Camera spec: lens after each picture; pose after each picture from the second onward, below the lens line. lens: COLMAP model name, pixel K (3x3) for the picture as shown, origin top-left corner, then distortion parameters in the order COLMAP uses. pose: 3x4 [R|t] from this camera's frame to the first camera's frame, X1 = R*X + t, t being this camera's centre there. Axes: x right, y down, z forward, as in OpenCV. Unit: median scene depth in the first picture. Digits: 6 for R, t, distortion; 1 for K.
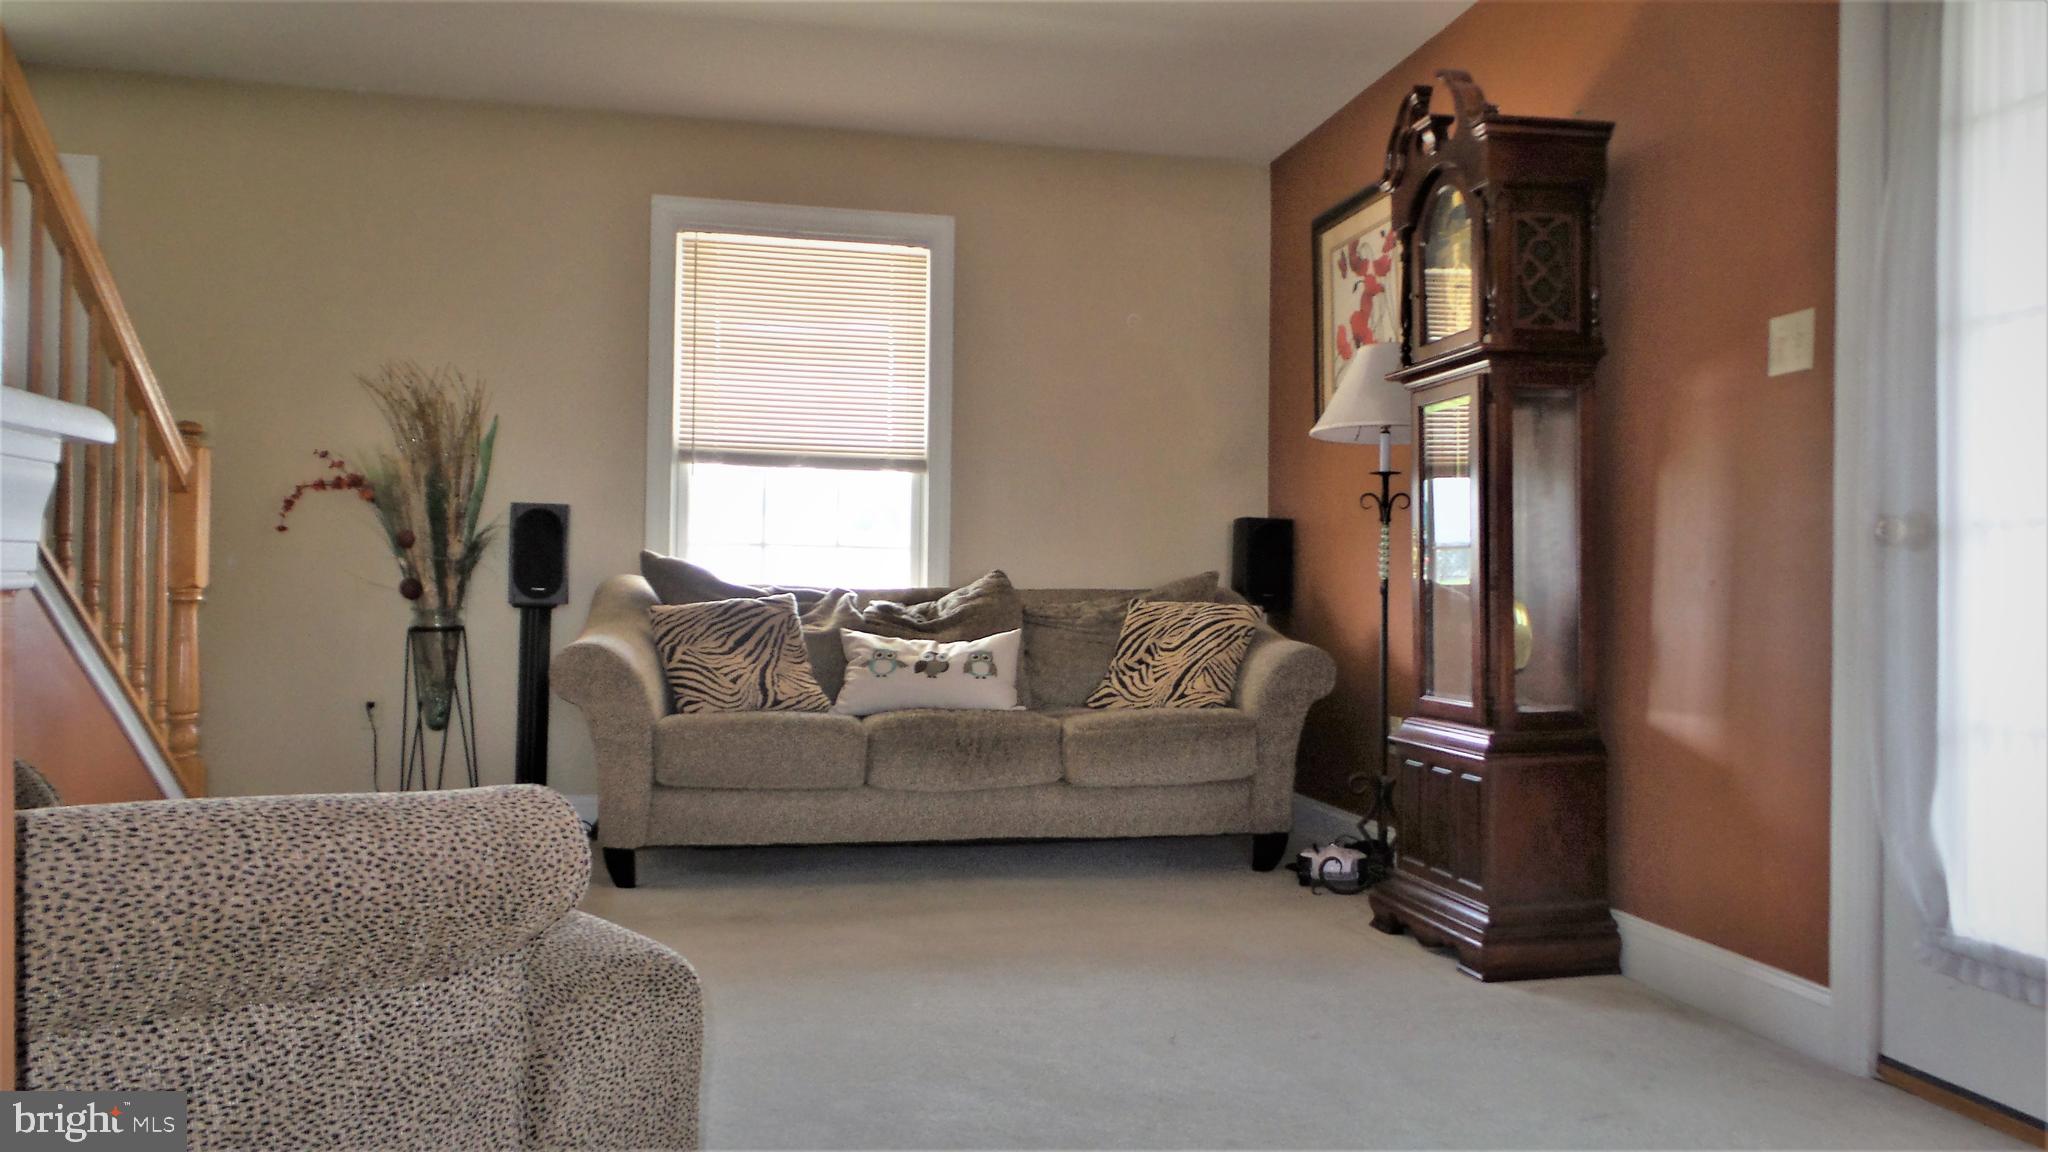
lens RADIAL K [[1419.5, 0, 1024.0], [0, 1419.5, 576.0], [0, 0, 1]] dist [-0.034692, 0.001085]
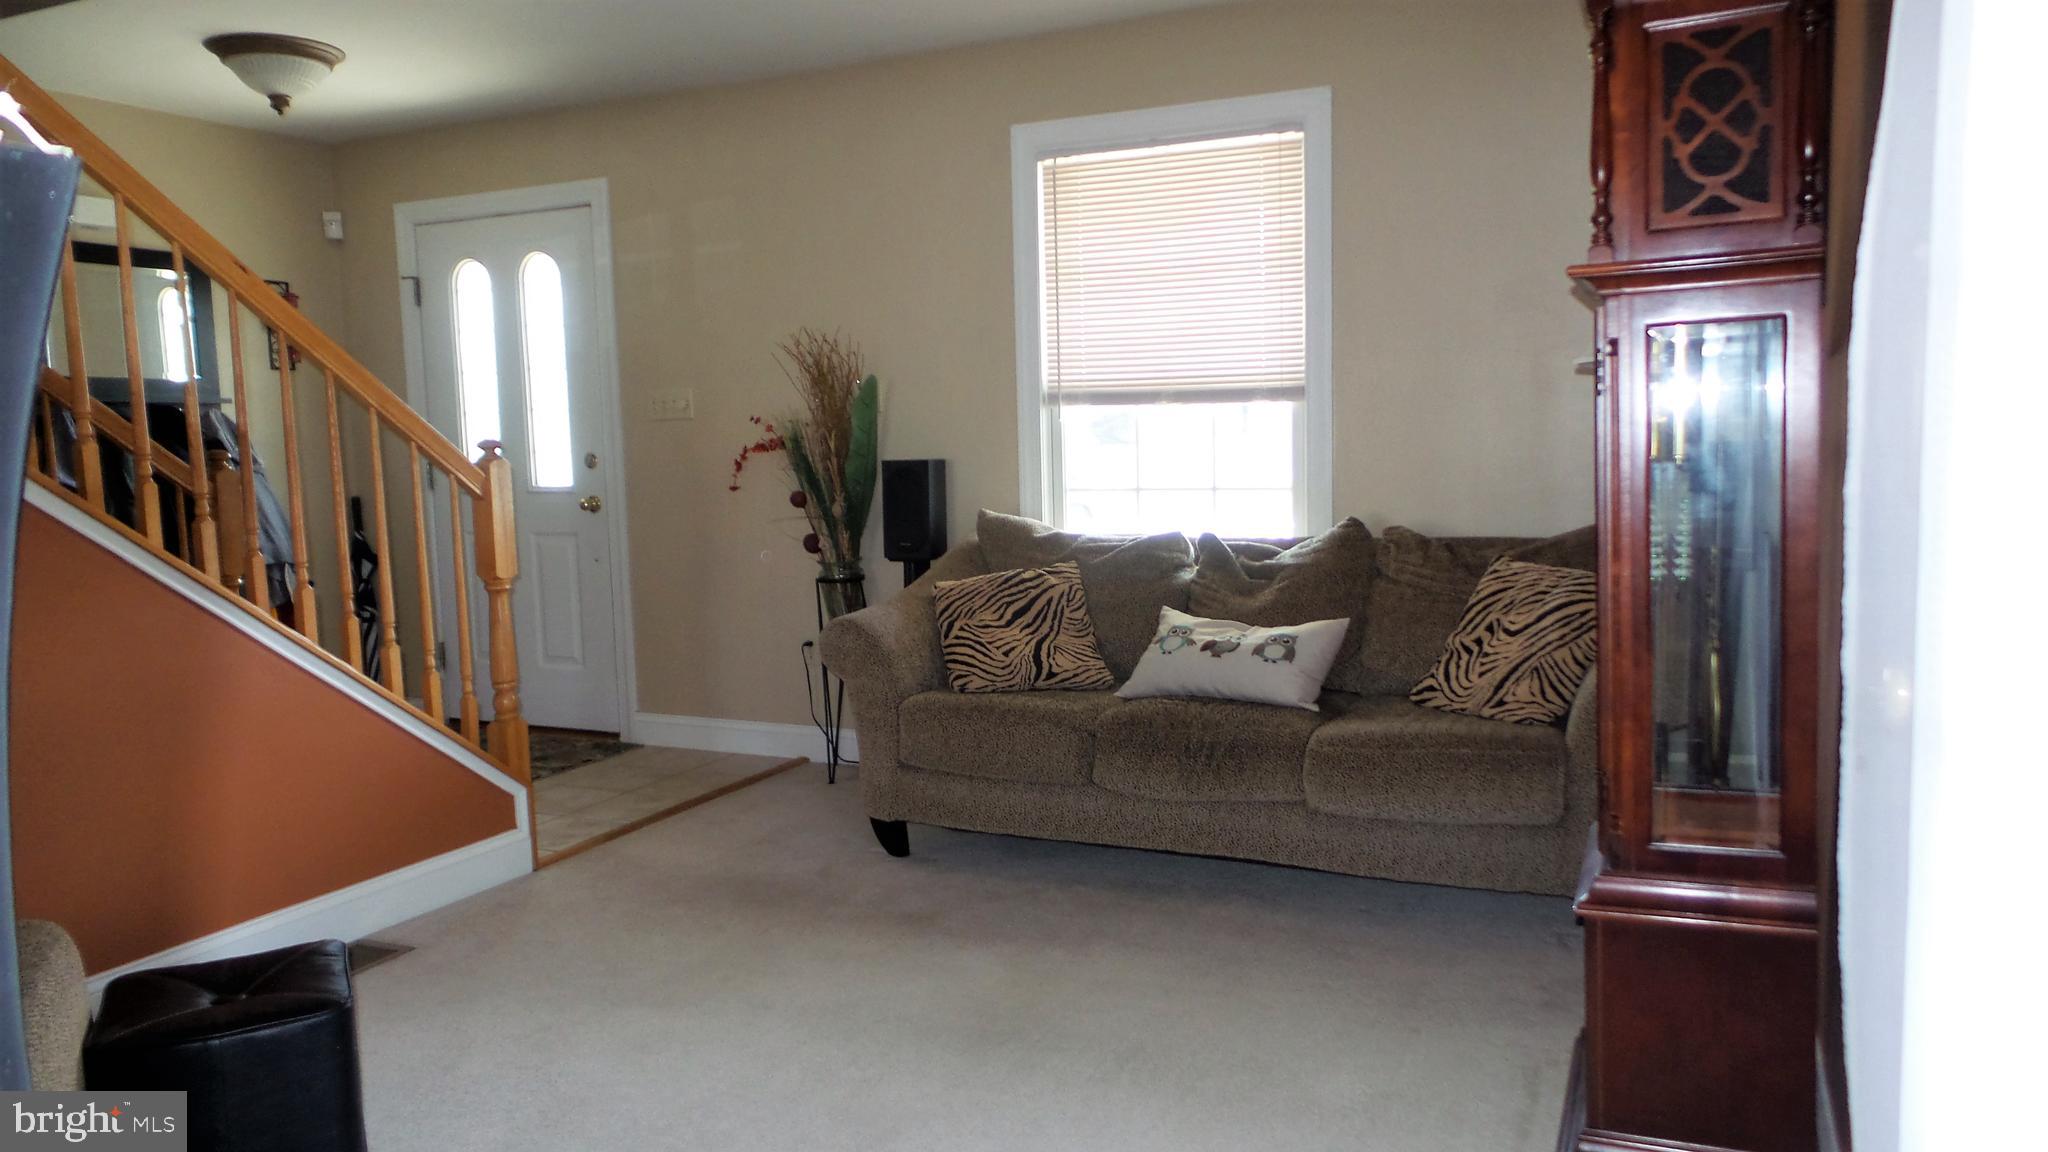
lens RADIAL K [[1419.5, 0, 1024.0], [0, 1419.5, 576.0], [0, 0, 1]] dist [-0.034692, 0.001085]
pose [[0.792365, 0.027406, -0.609431, 0.364464], [0.045872, 0.993485, 0.104319, -0.073851], [0.608320, -0.110614, 0.785946, 0.245566]]
